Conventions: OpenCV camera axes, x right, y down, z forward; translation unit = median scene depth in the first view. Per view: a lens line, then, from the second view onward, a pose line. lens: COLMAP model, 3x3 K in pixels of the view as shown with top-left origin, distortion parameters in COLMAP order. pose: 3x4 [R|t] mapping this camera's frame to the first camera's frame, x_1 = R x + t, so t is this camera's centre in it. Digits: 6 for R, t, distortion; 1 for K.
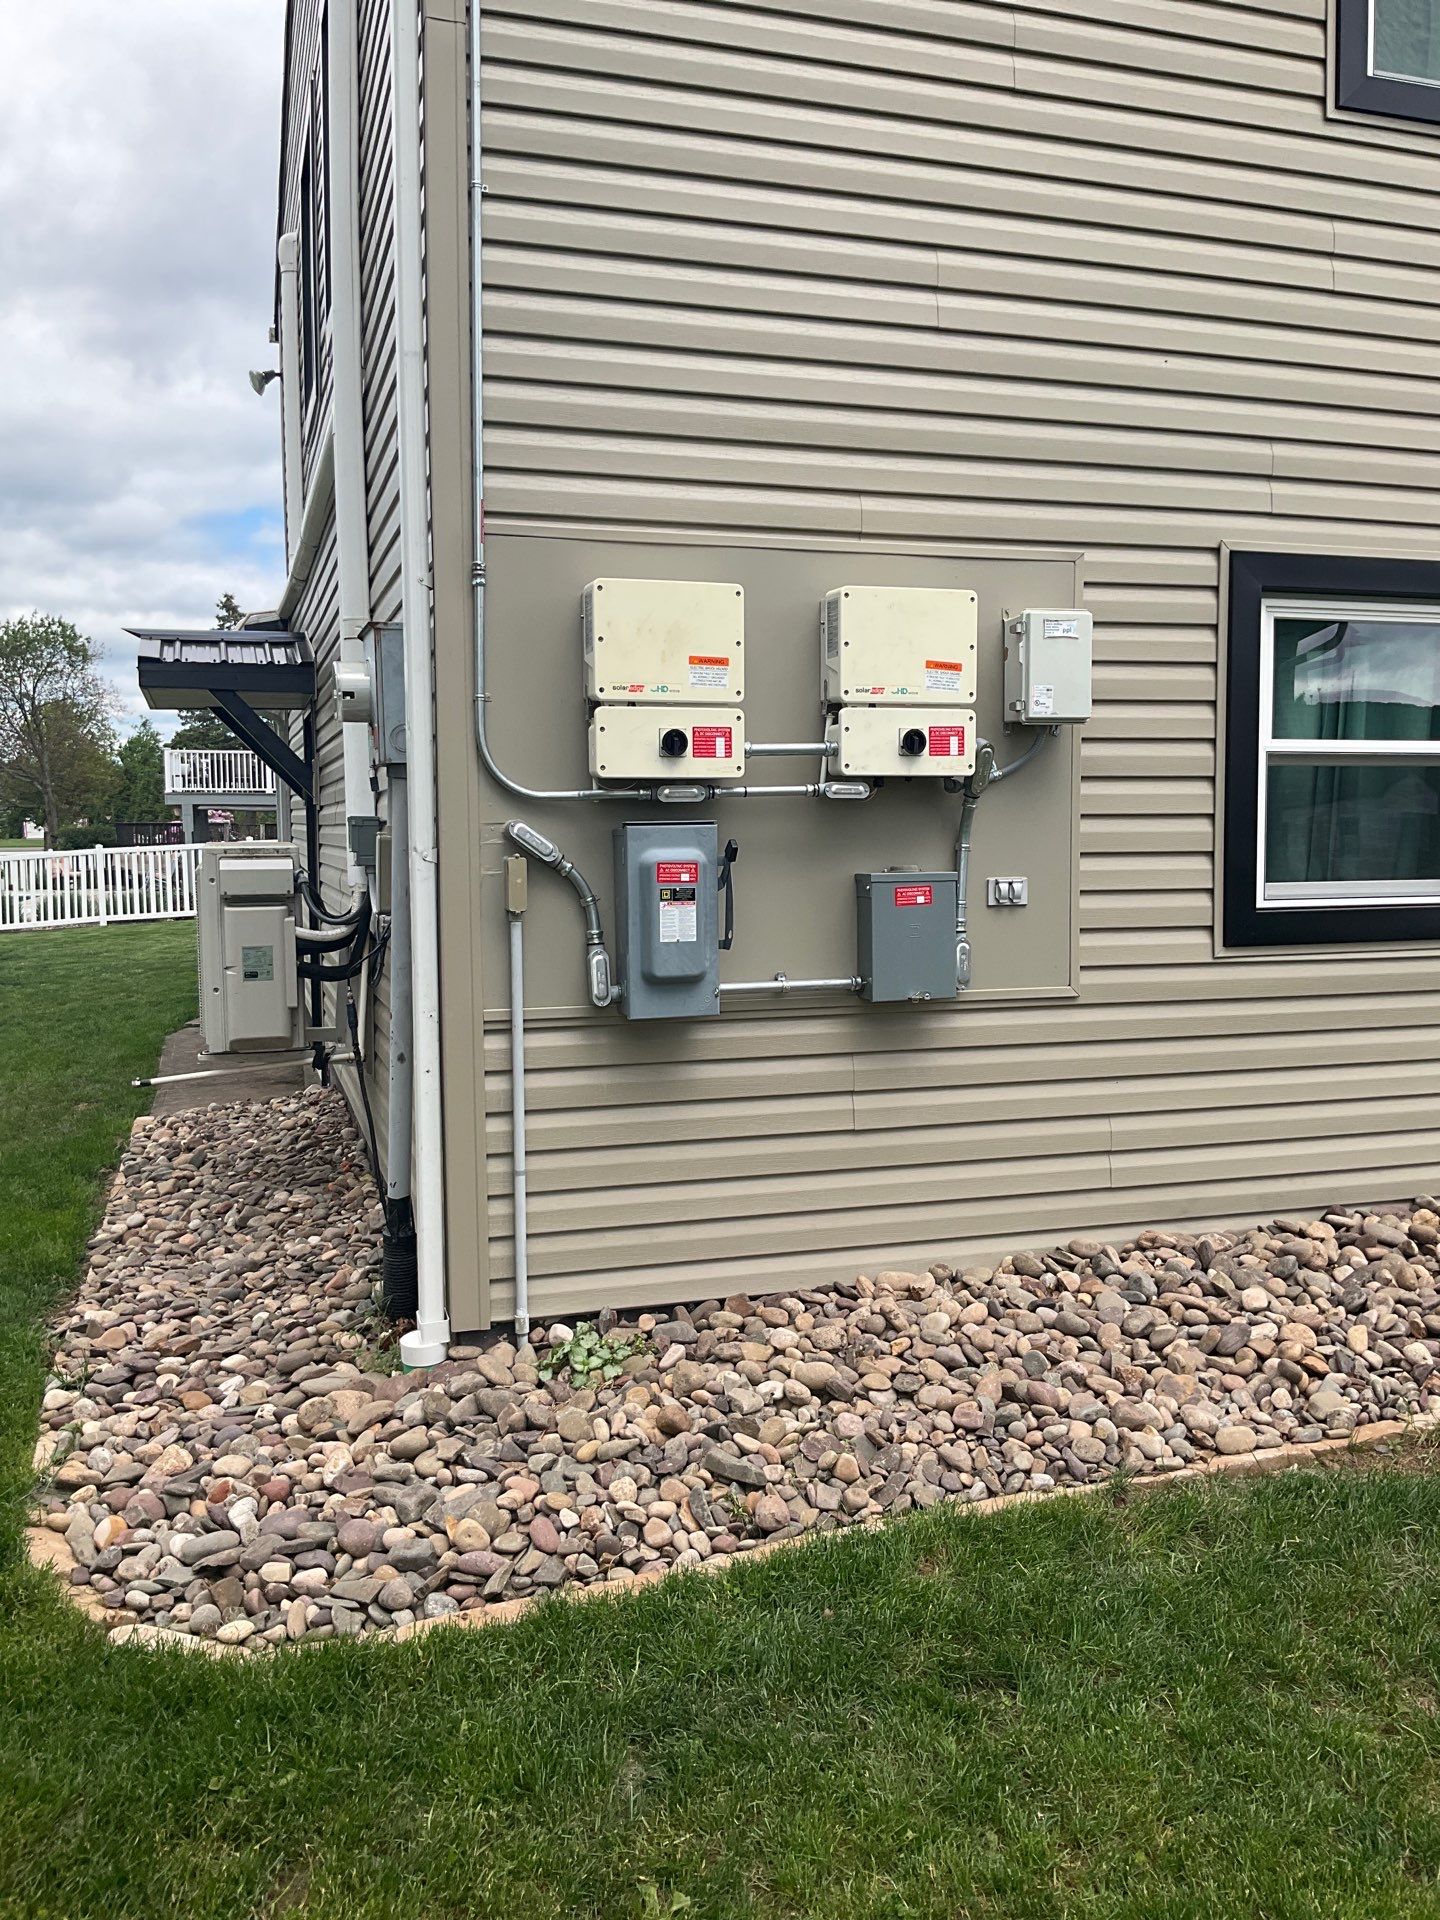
lens RADIAL K [[1586.2, 0, 709.8], [0, 1586.2, 963.8], [0, 0, 1]] dist [0.056185, -0.104072]
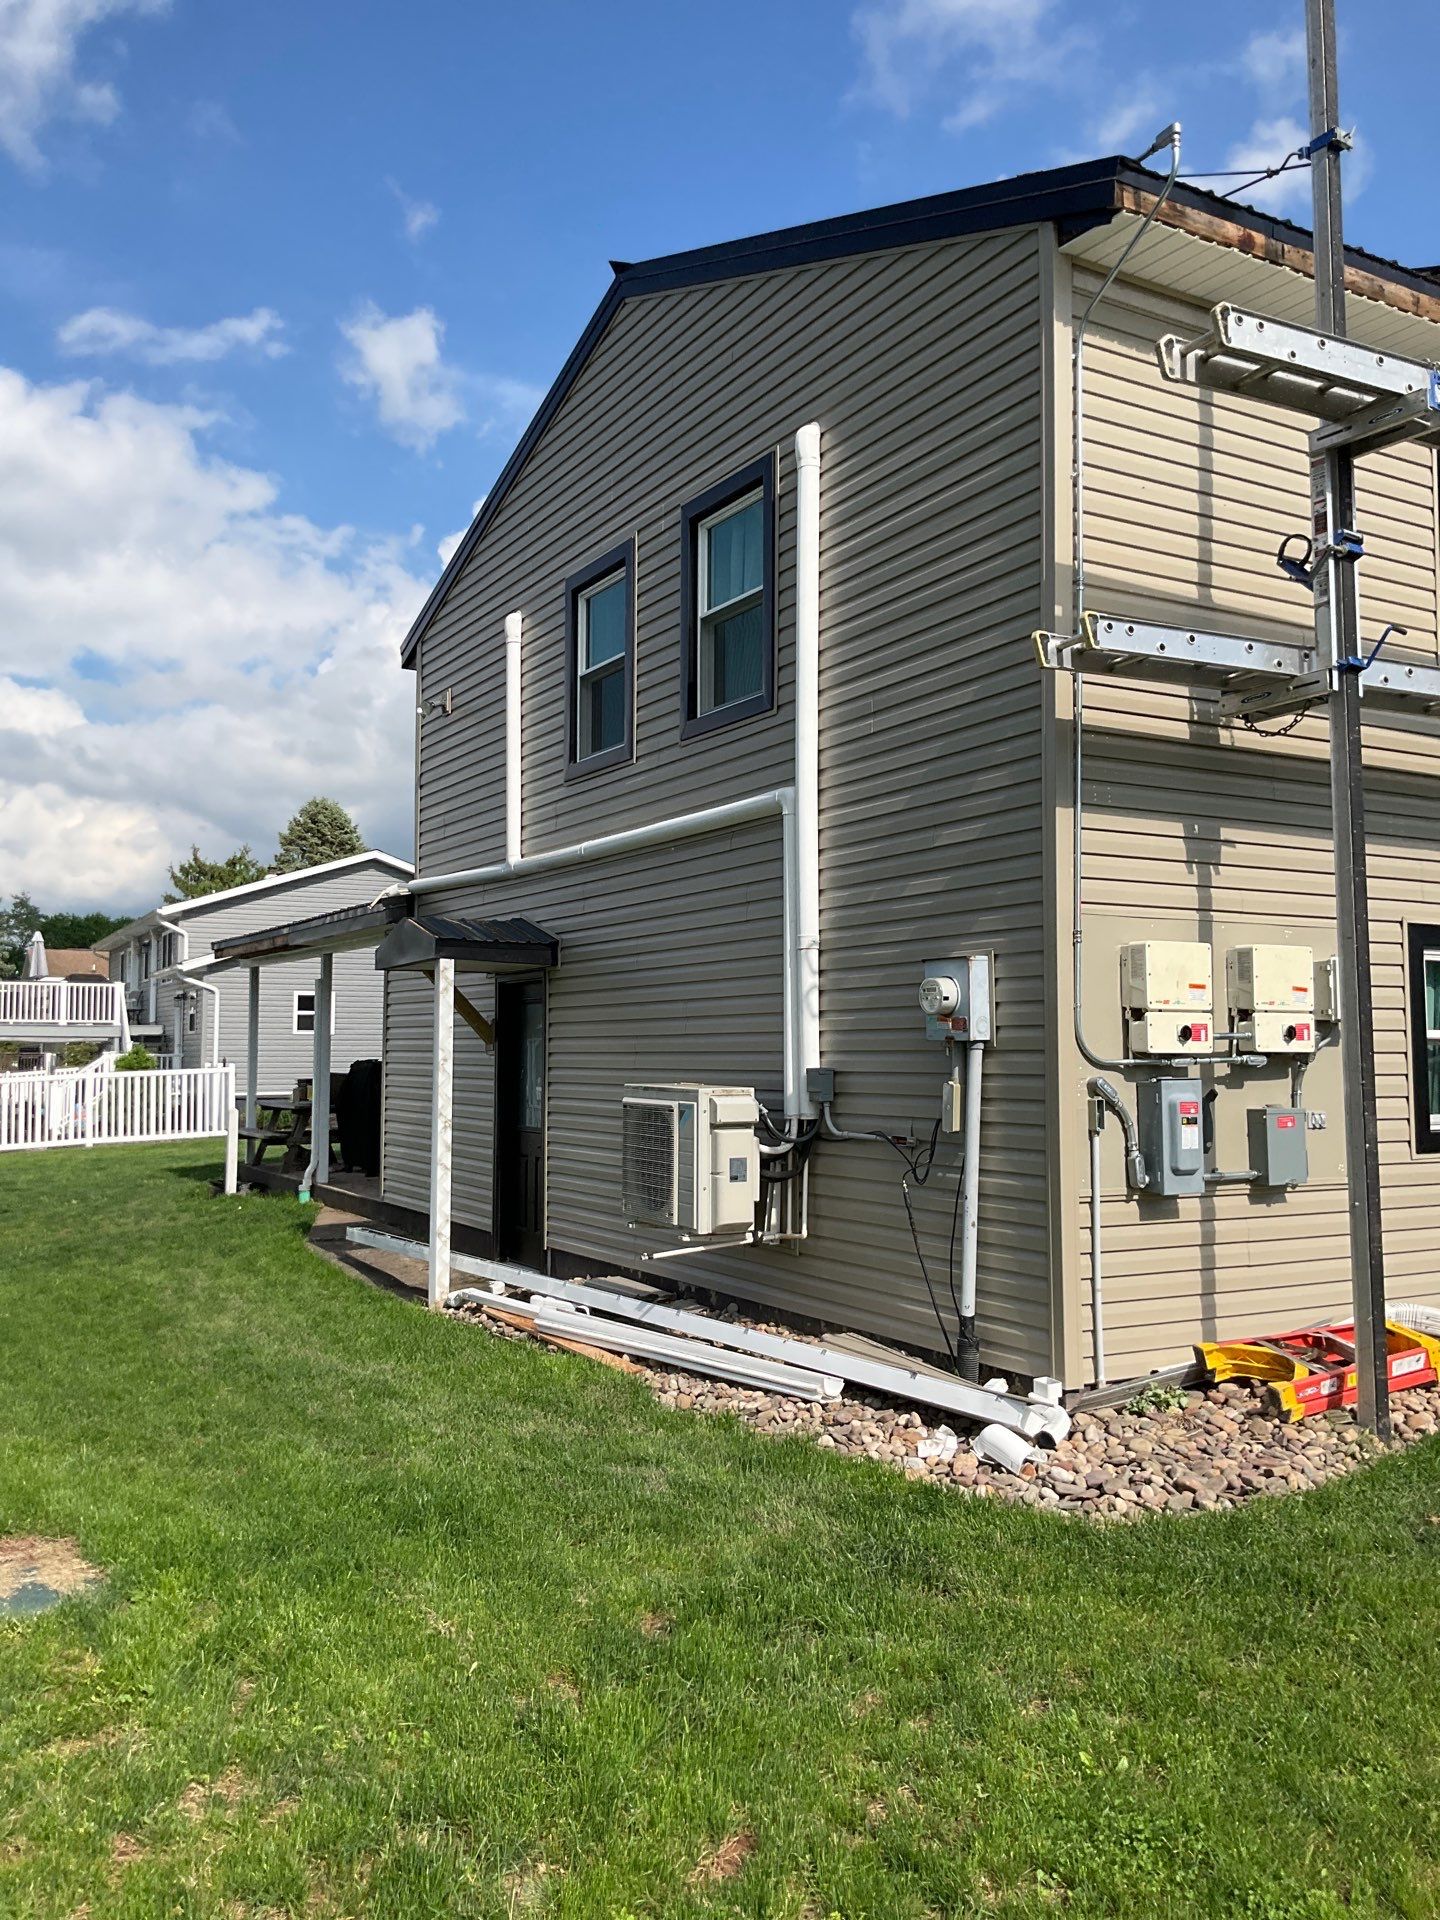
lens RADIAL K [[1586.2, 0, 726.7], [0, 1586.2, 950.2], [0, 0, 1]] dist [0.056185, -0.104072]
pose [[0.973258, 0.026977, 0.228125, -0.871070], [0.006946, 0.989171, -0.146606, 0.021829], [-0.229609, 0.144270, 0.962531, -0.546882]]
